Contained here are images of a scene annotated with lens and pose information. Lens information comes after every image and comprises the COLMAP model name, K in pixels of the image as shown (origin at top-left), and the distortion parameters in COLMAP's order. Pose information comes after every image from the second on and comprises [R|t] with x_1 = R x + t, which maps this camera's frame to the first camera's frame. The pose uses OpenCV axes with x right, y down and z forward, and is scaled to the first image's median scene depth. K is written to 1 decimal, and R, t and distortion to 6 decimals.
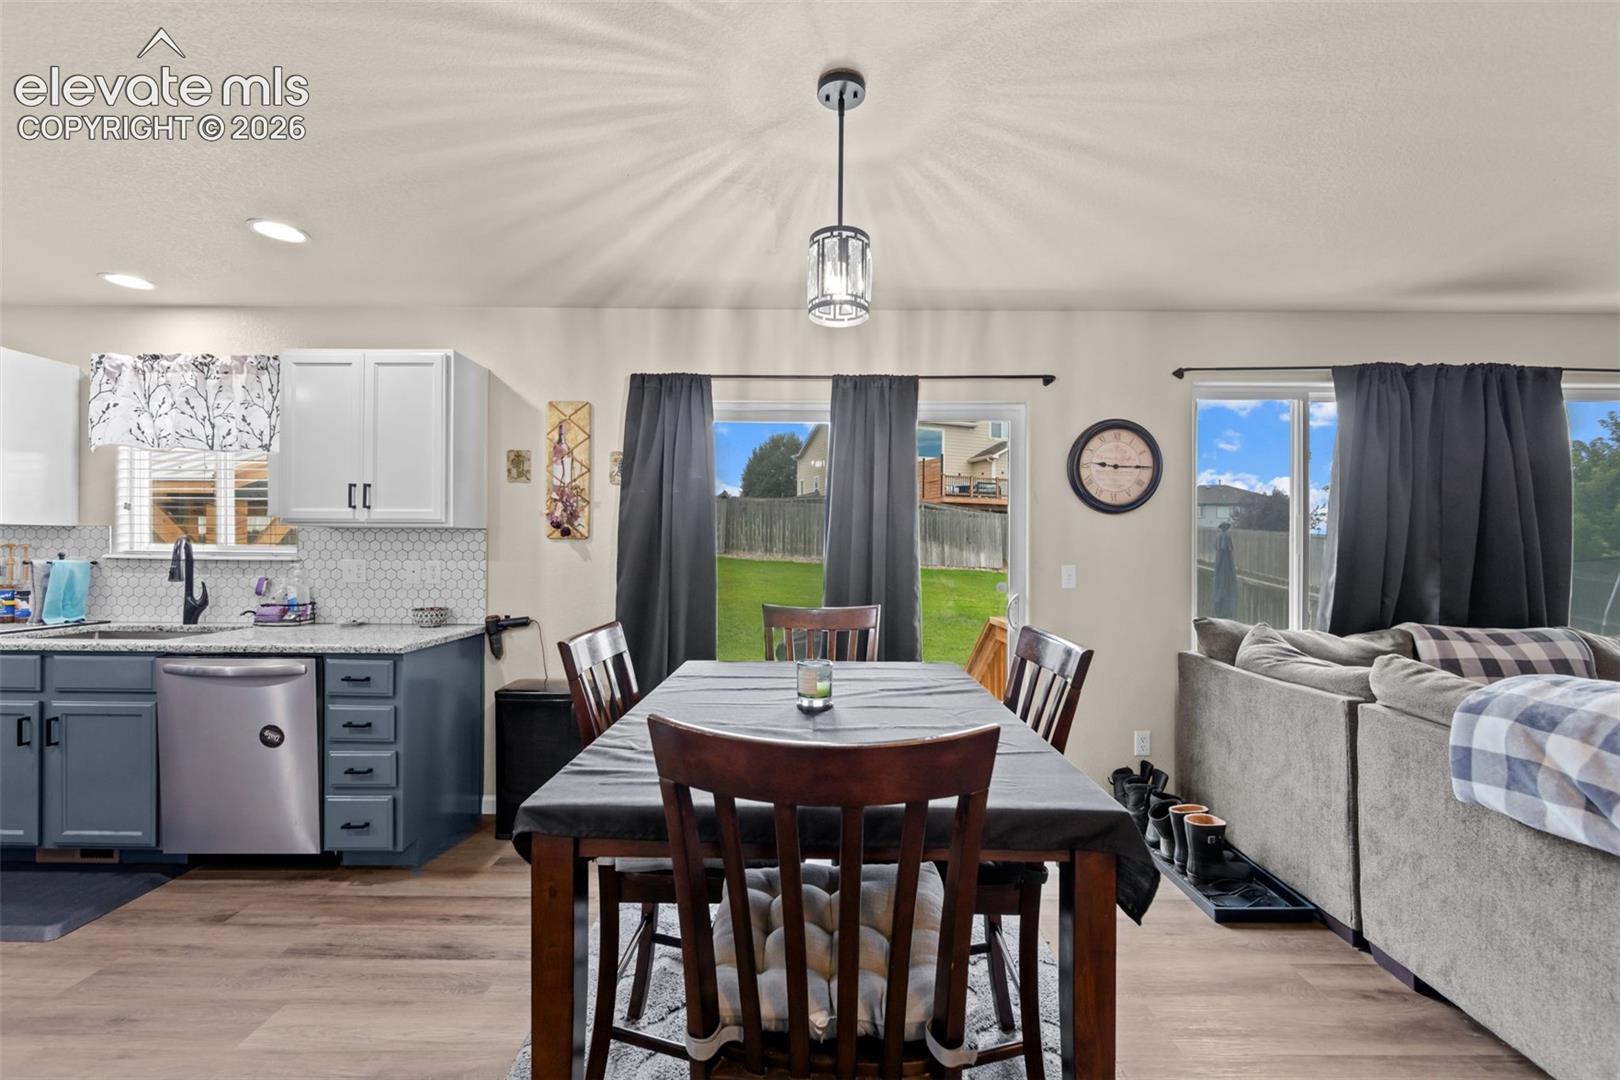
lens RADIAL K [[646.3, 0, 828.8], [0, 646.3, 550.1], [0, 0, 1]] dist [-0.003187, -0.000114]
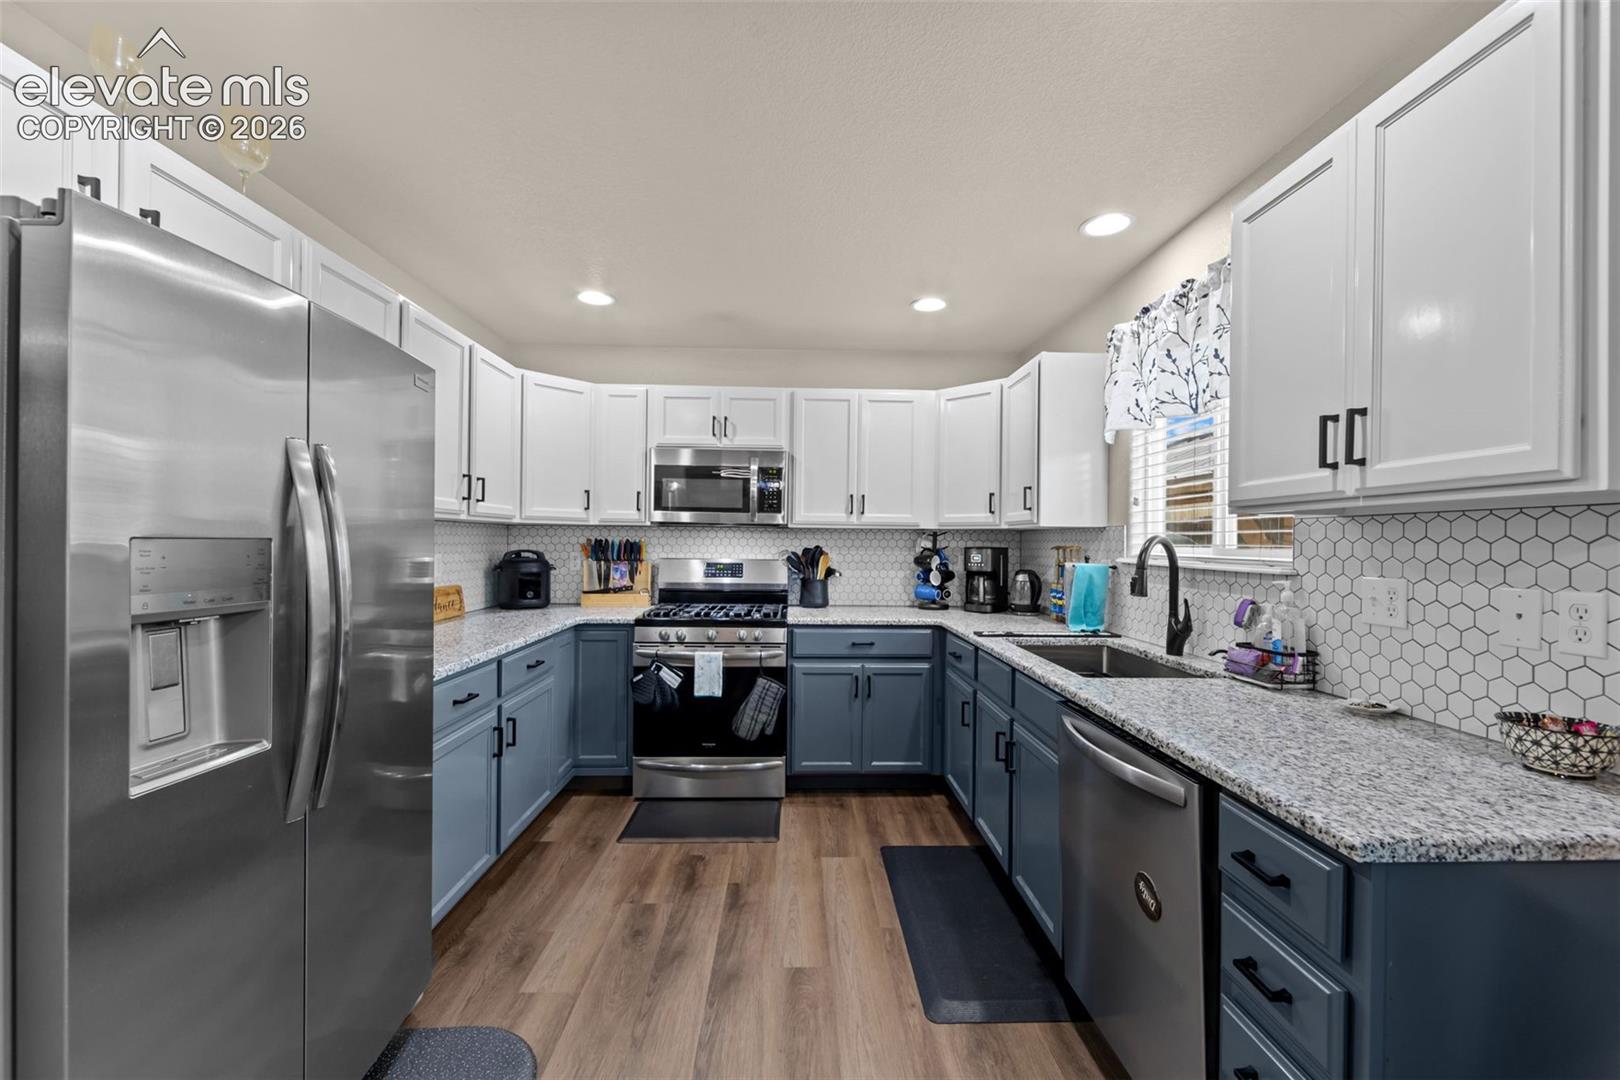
lens RADIAL K [[646.3, 0, 796.7], [0, 646.3, 540.7], [0, 0, 1]] dist [-0.003187, -0.000114]
pose [[0.009973, -0.008297, -0.999916, -0.259079], [-0.011460, 0.999899, -0.008411, -0.004654], [0.999885, 0.011543, 0.009877, 0.567266]]
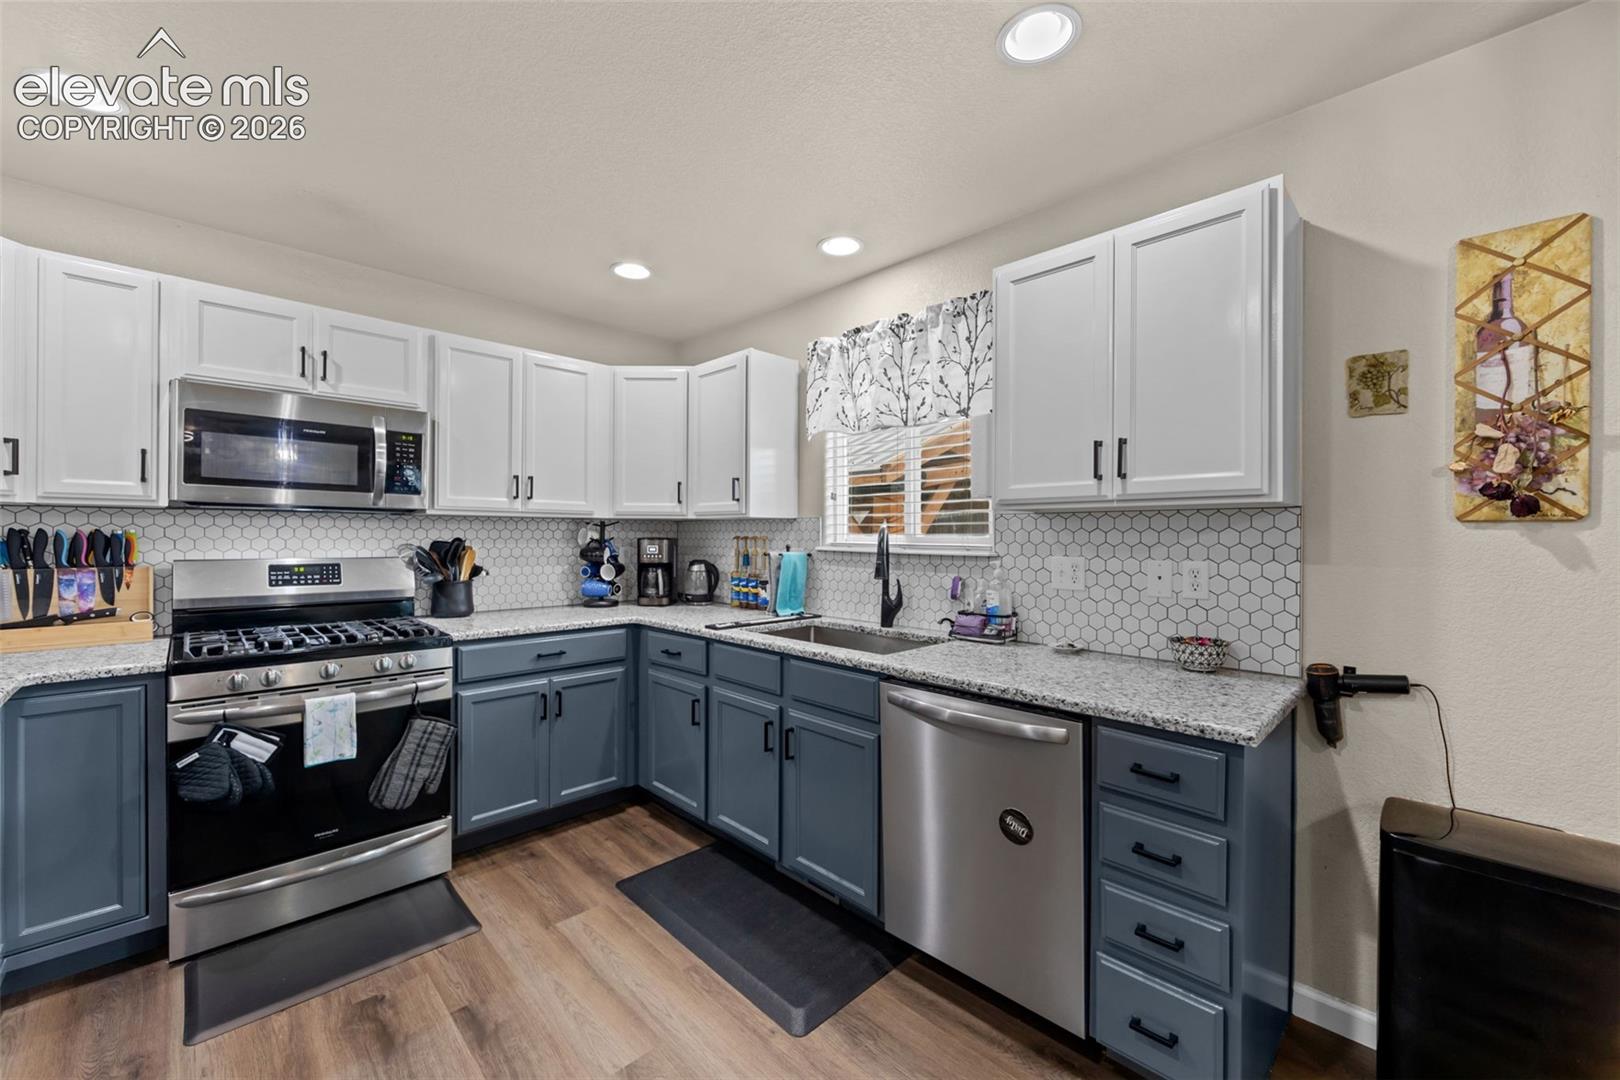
lens RADIAL K [[646.3, 0, 809.3], [0, 646.3, 534.7], [0, 0, 1]] dist [-0.003187, -0.000114]
pose [[0.695276, -0.004688, -0.718728, -0.438587], [-0.000986, 0.999972, -0.007476, -0.003987], [0.718742, 0.005907, 0.695252, 0.317501]]
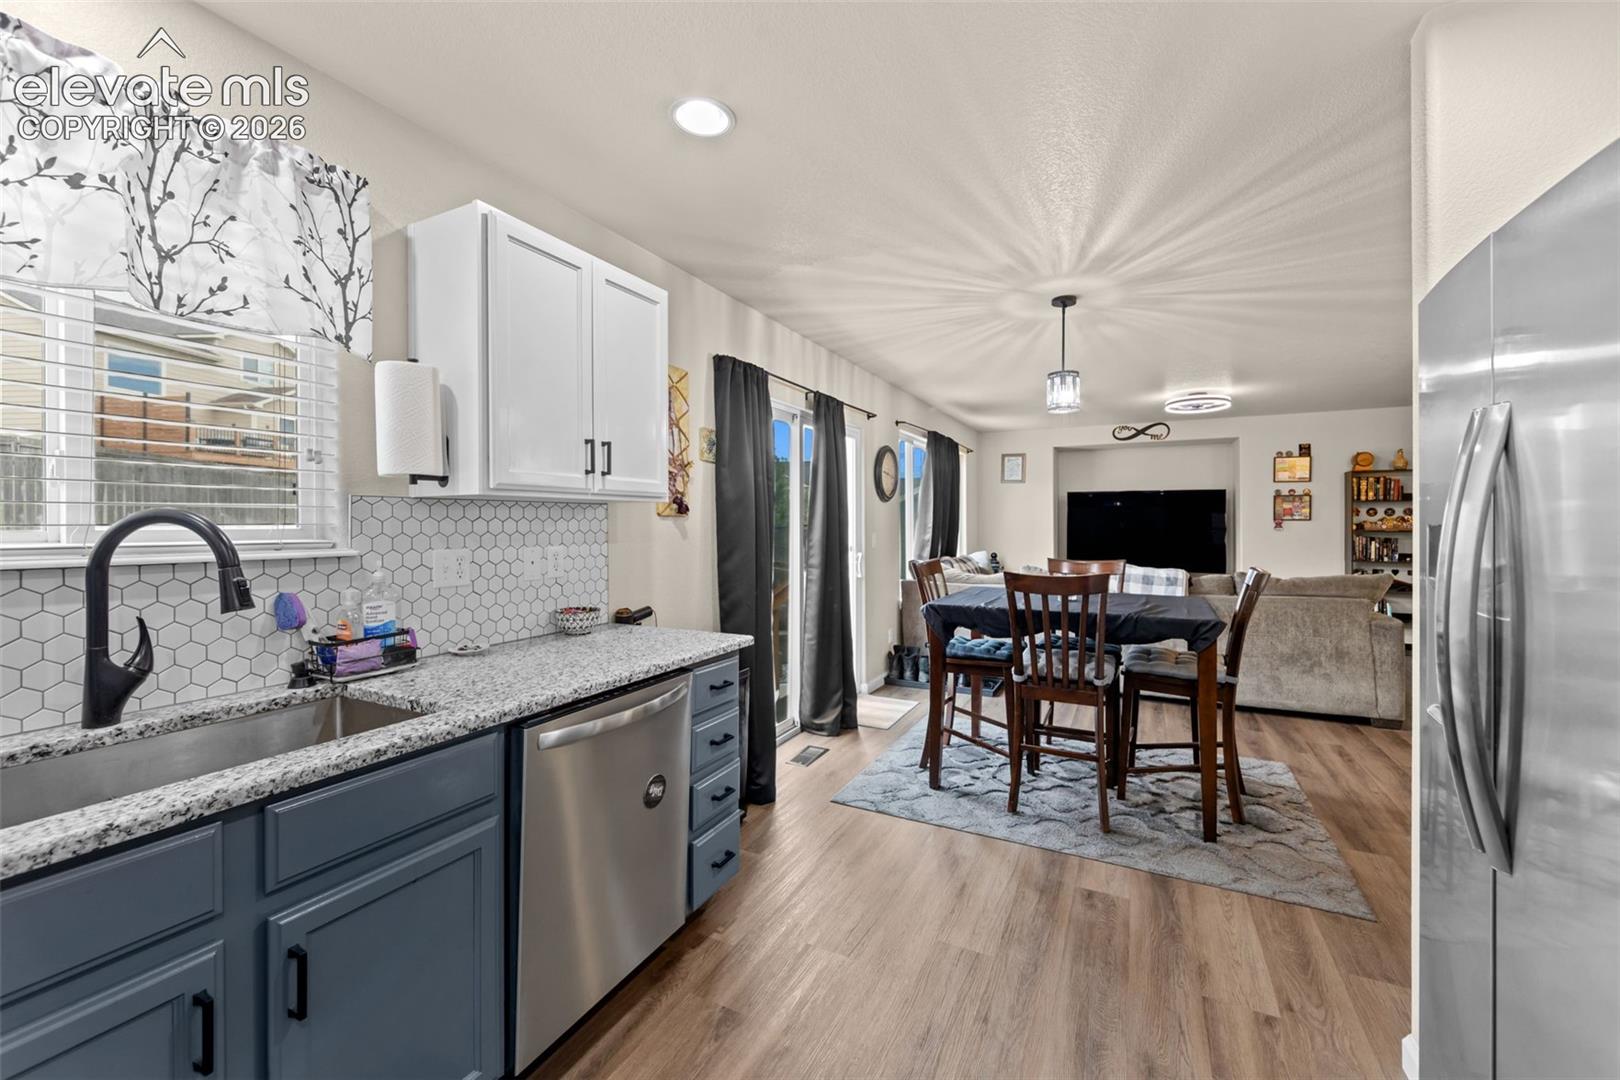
lens RADIAL K [[646.3, 0, 810.4], [0, 646.3, 525.0], [0, 0, 1]] dist [-0.003187, -0.000114]
pose [[0.449596, -0.011488, 0.893158, -1.170135], [0.009174, 0.999924, 0.008243, -0.010968], [-0.893185, 0.004487, 0.449668, 0.425578]]
